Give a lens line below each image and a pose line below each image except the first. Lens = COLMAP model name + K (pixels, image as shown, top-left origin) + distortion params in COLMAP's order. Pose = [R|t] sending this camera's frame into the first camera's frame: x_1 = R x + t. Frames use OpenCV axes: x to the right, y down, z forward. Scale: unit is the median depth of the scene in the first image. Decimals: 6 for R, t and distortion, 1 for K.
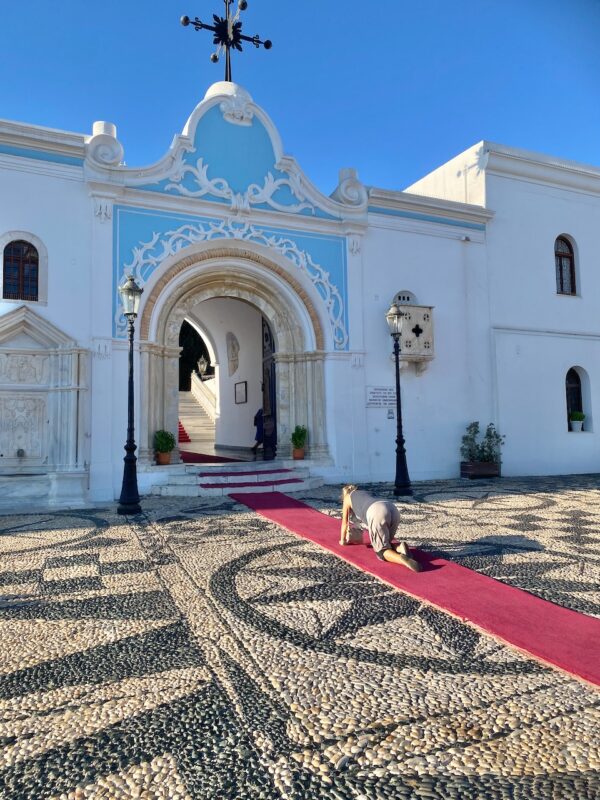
lens RADIAL K [[607.0, 0, 300.0], [0, 607.0, 400.0], [0, 0, 1]] dist [0.064791, -0.101918]
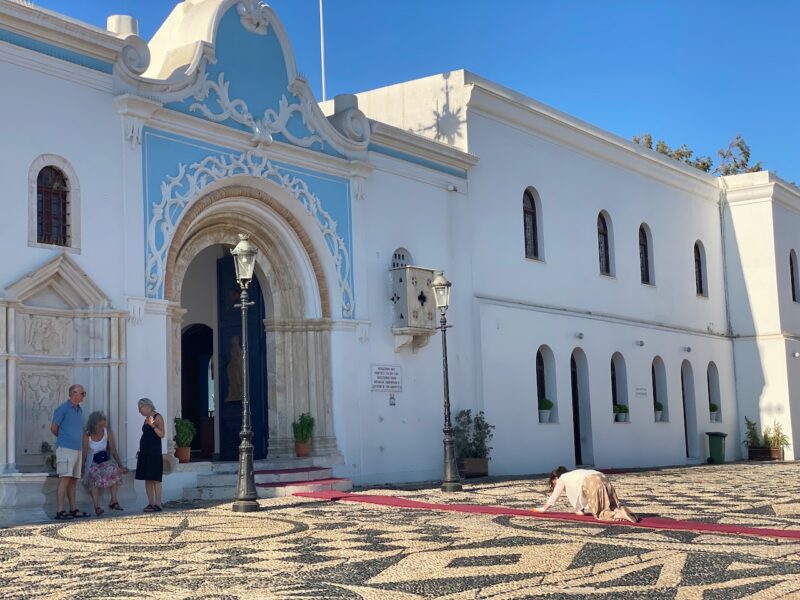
lens RADIAL K [[1229.9, 0, 400.0], [0, 1229.9, 300.0], [0, 0, 1]] dist [0.158536, 0.034179]
pose [[0.864032, 0.048209, 0.501123, -0.708898], [-0.016432, 0.997575, -0.067637, 0.002187], [-0.503168, 0.050206, 0.862729, -0.454825]]
